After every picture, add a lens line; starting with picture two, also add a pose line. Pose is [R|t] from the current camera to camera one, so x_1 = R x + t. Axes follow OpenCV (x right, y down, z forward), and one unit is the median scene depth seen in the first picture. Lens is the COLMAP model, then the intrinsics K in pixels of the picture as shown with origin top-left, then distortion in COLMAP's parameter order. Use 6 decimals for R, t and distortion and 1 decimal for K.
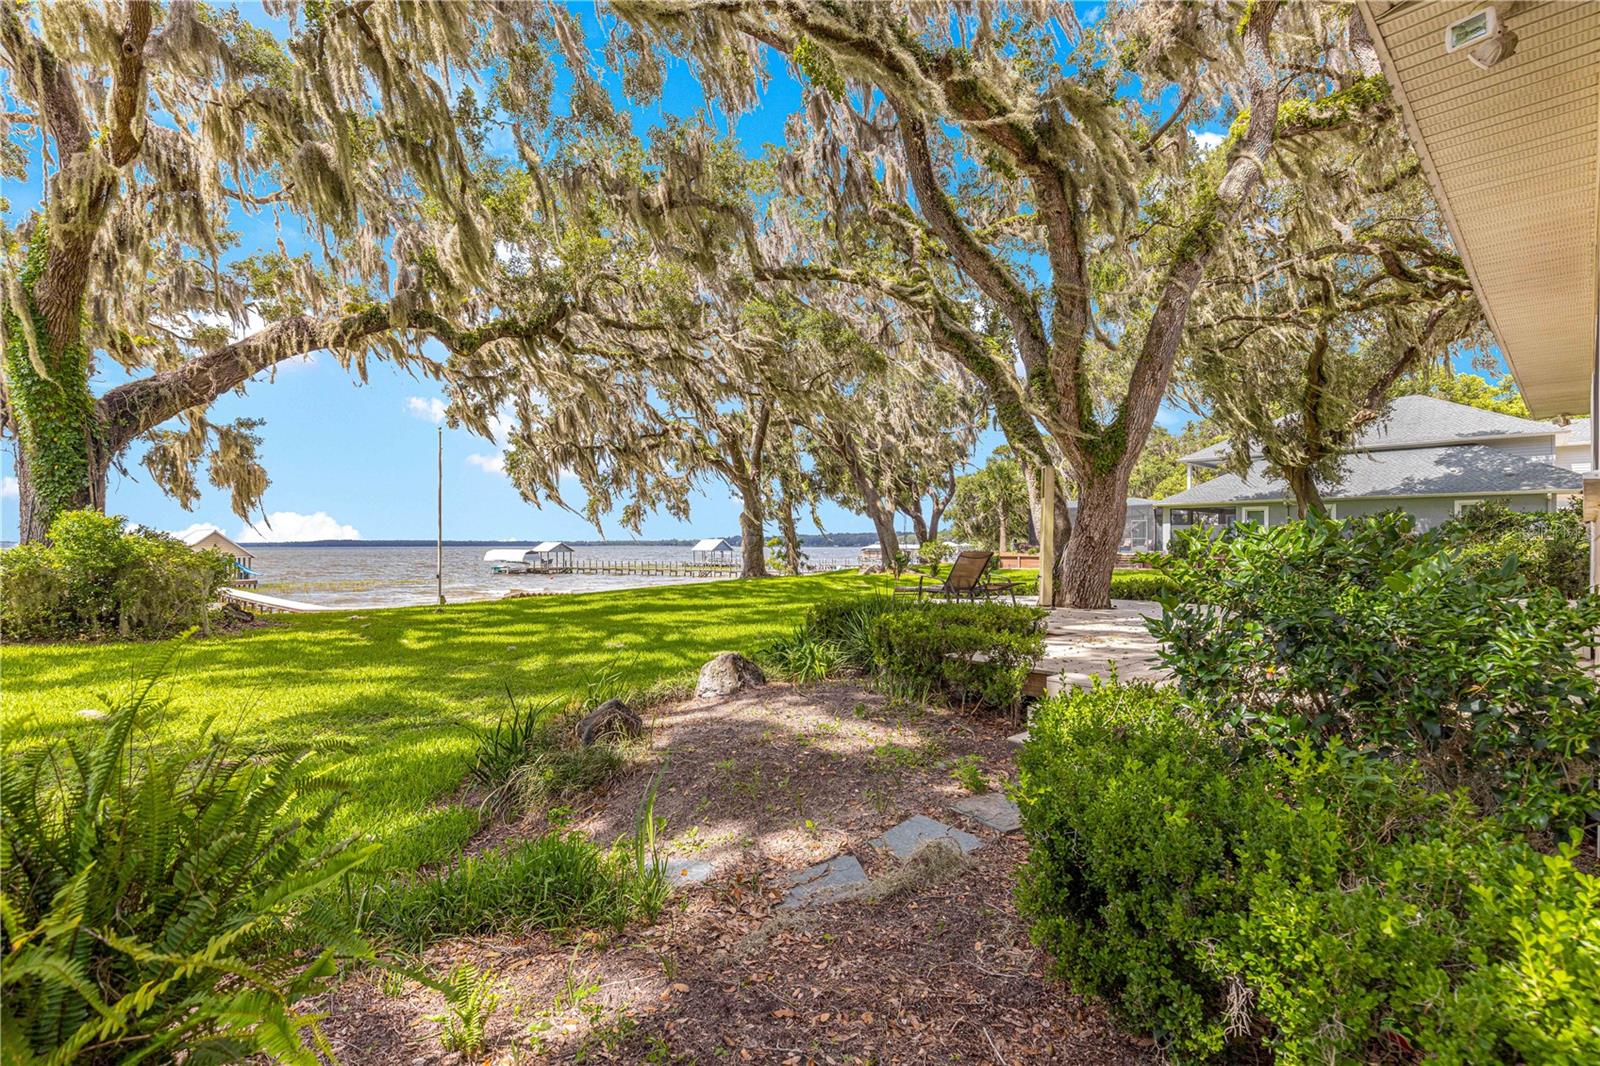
lens RADIAL K [[723.3, 0, 795.8], [0, 723.3, 541.9], [0, 0, 1]] dist [0.003967, -0.000348]
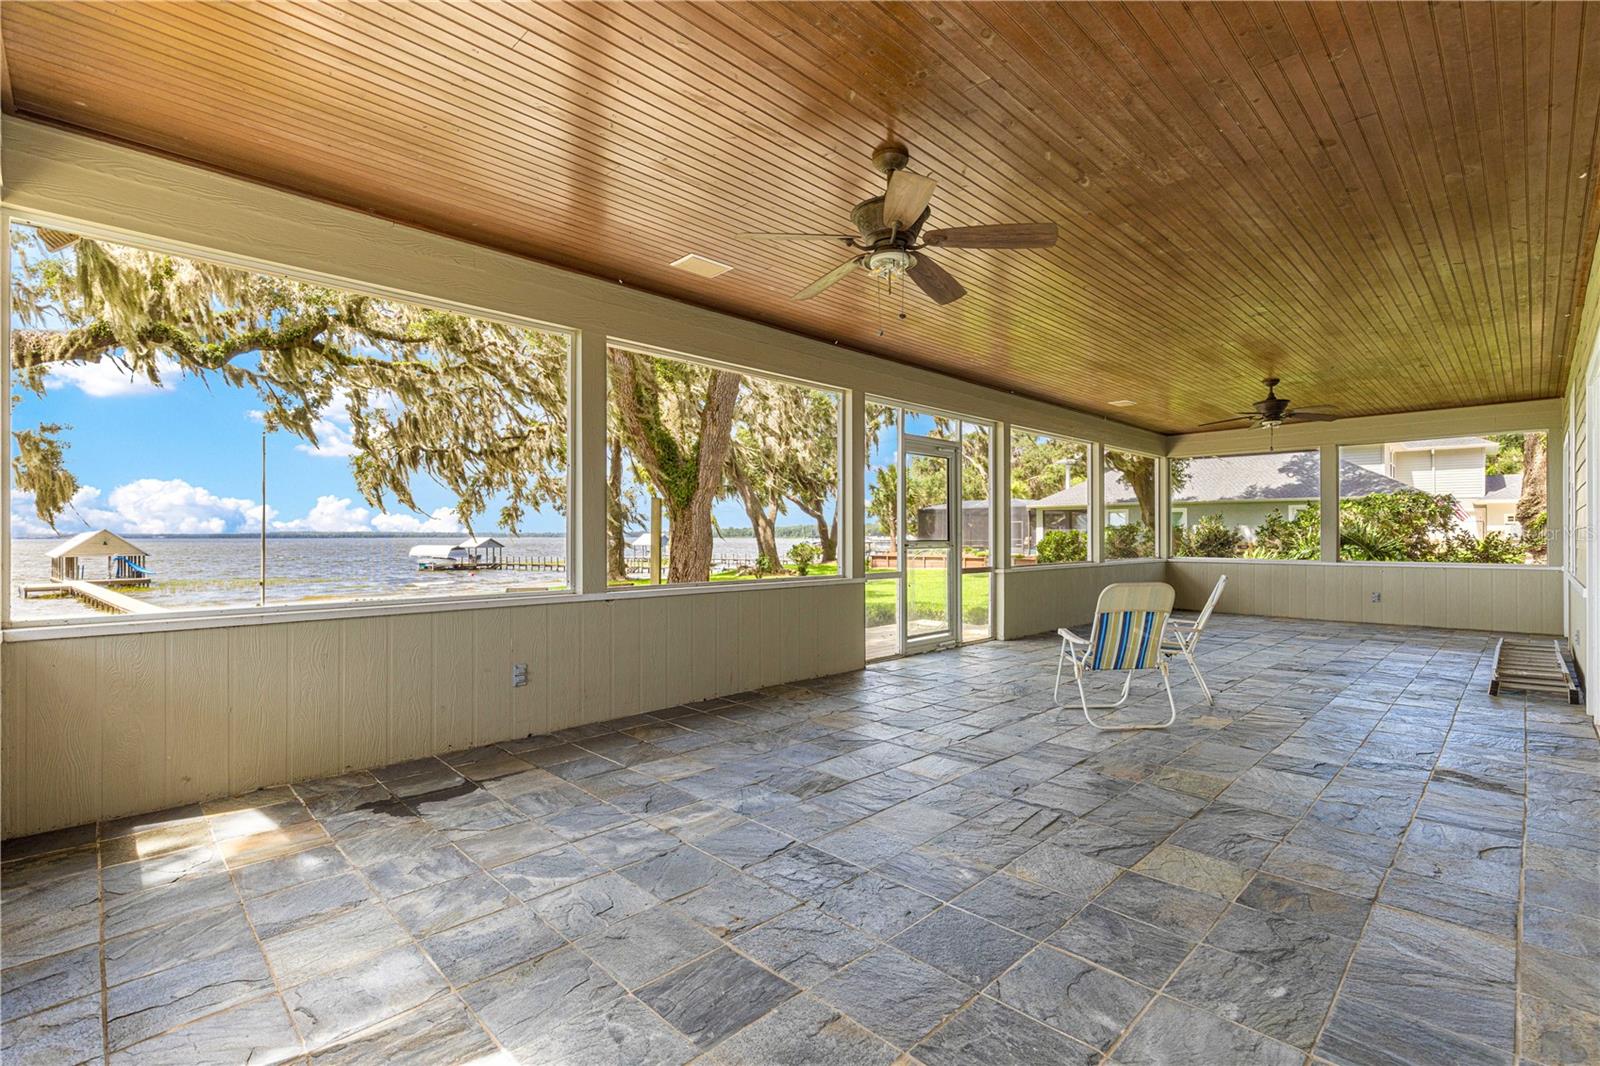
lens RADIAL K [[723.3, 0, 799.2], [0, 723.3, 533.3], [0, 0, 1]] dist [0.003967, -0.000348]
pose [[0.999165, 0.000715, 0.040850, 0.143540], [-0.000713, 1.000000, -0.000086, -0.015093], [-0.040850, 0.000057, 0.999165, -0.012065]]
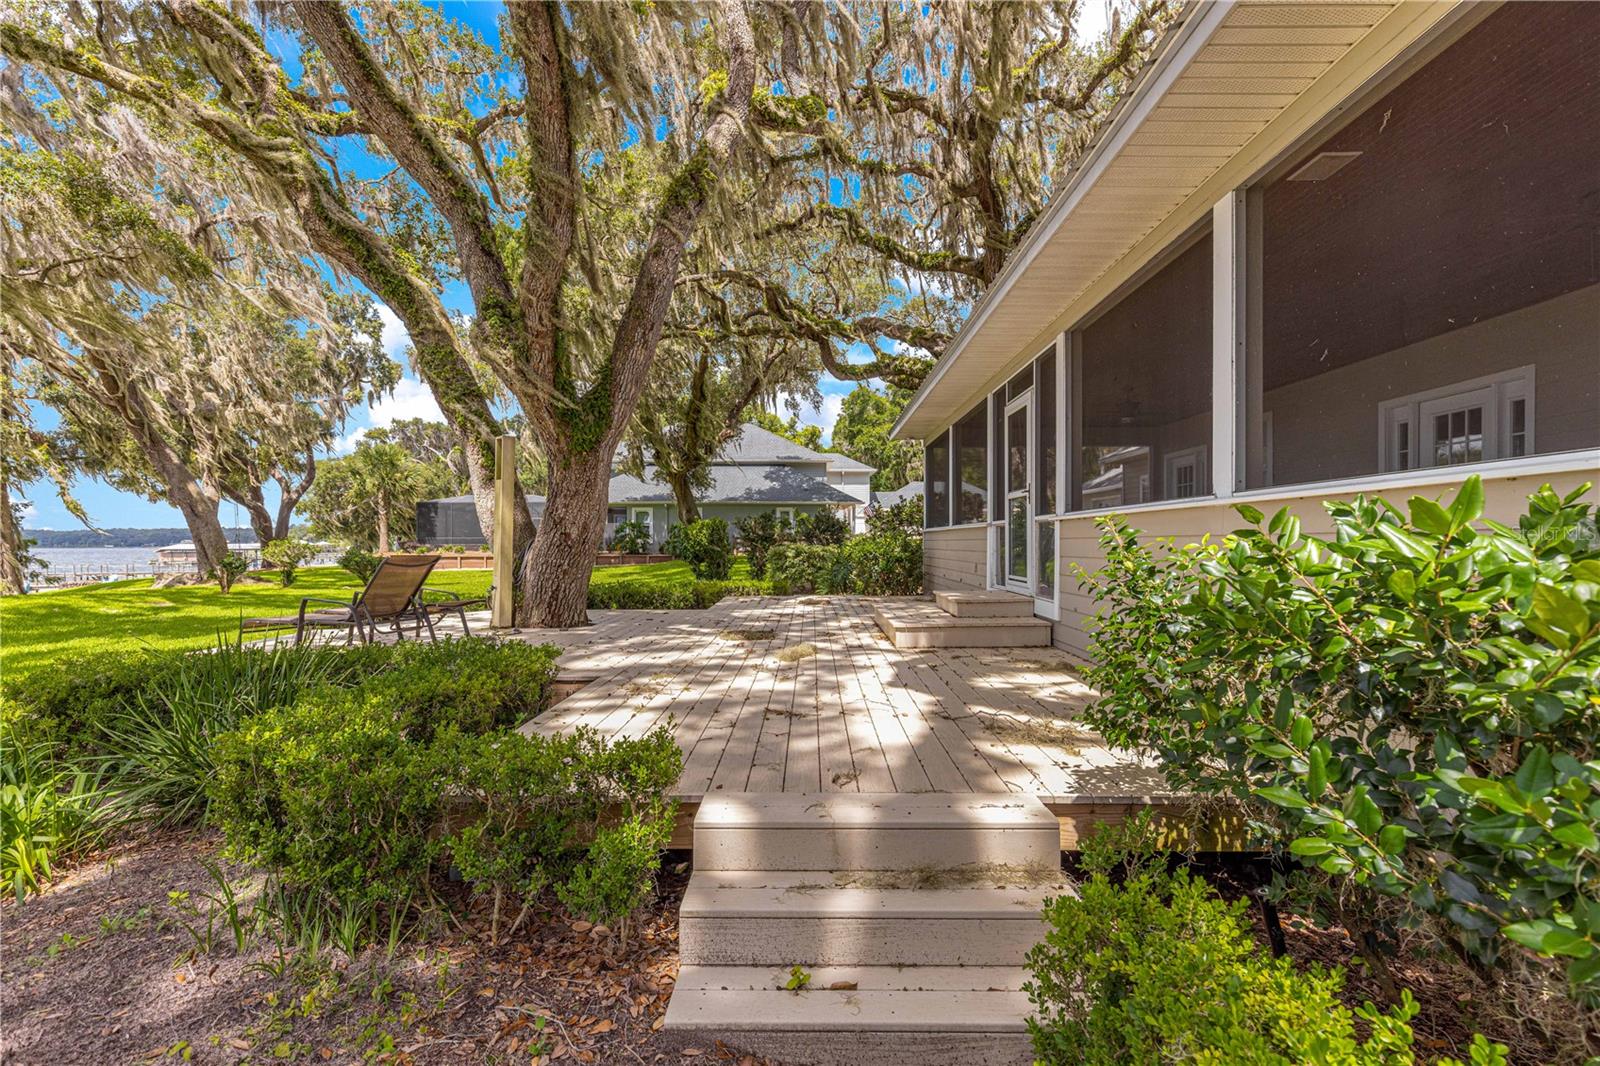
lens RADIAL K [[723.3, 0, 811.5], [0, 723.3, 545.4], [0, 0, 1]] dist [0.003967, -0.000348]
pose [[0.679065, -0.006715, 0.734048, 0.005918], [0.001310, 0.999968, 0.007936, 0.000011], [-0.734077, -0.004427, 0.679052, 0.078164]]
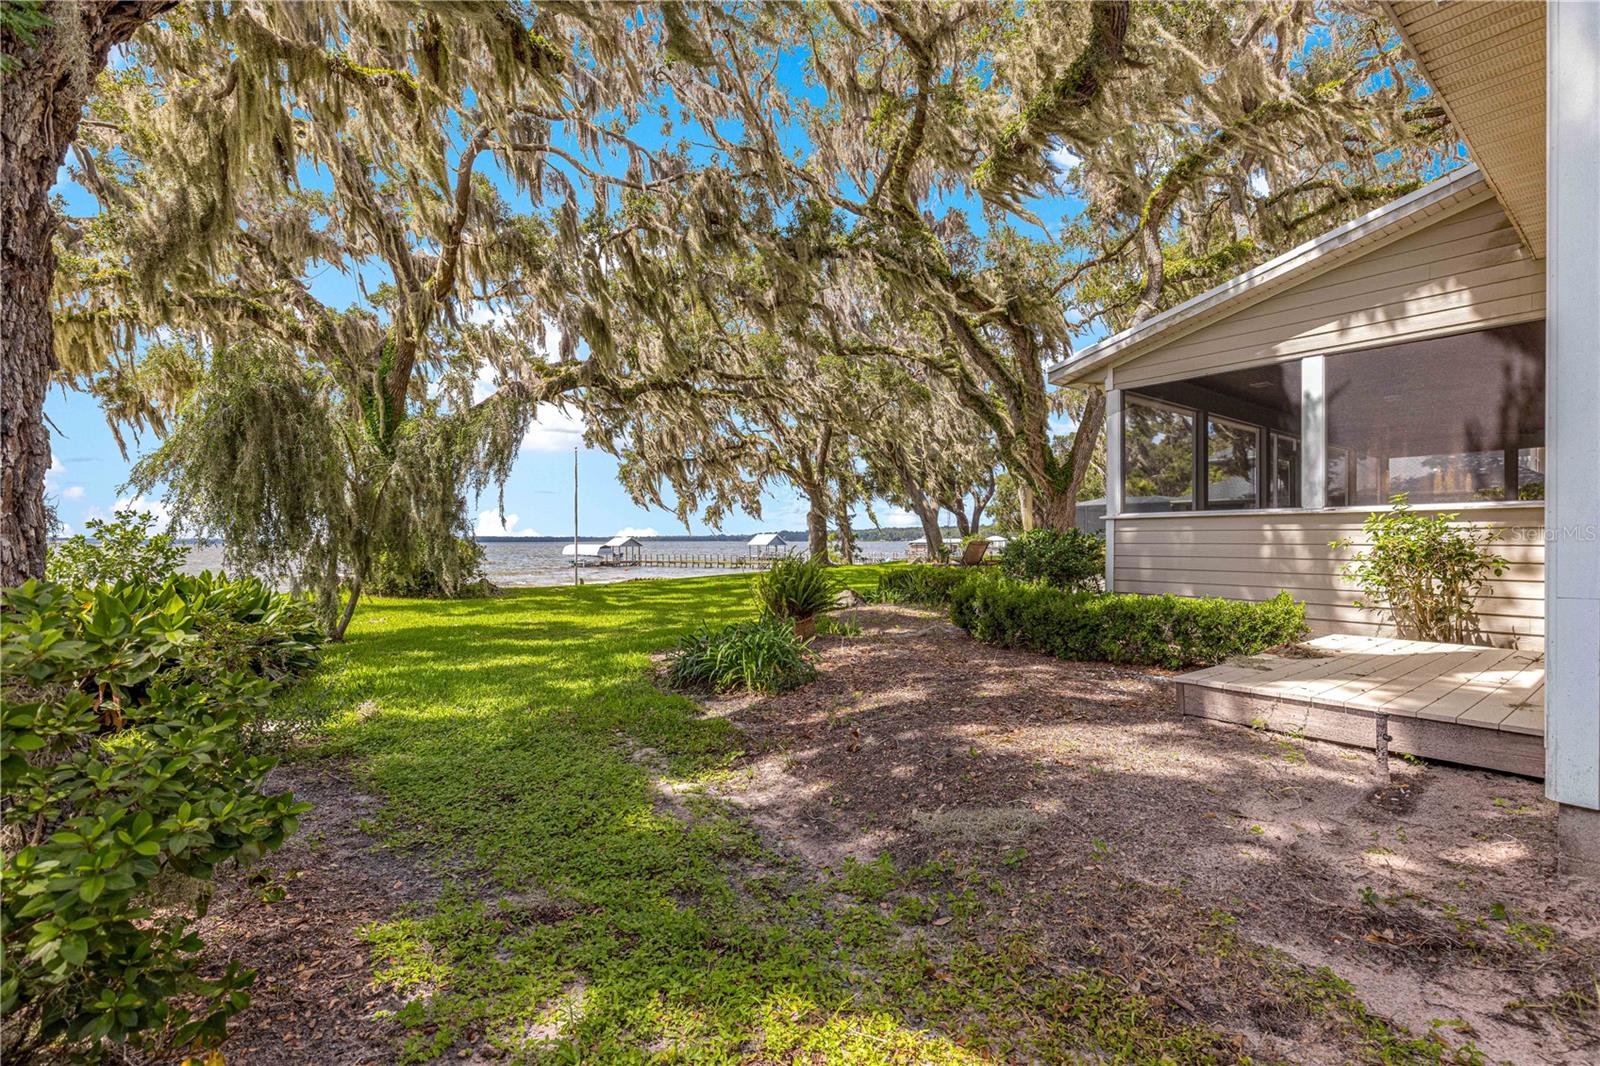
lens RADIAL K [[723.3, 0, 802.1], [0, 723.3, 540.3], [0, 0, 1]] dist [0.003967, -0.000348]
pose [[0.998451, -0.003850, -0.055497, -0.018512], [0.004139, 0.999978, 0.005087, 0.000357], [0.055476, -0.005309, 0.998446, -0.180200]]
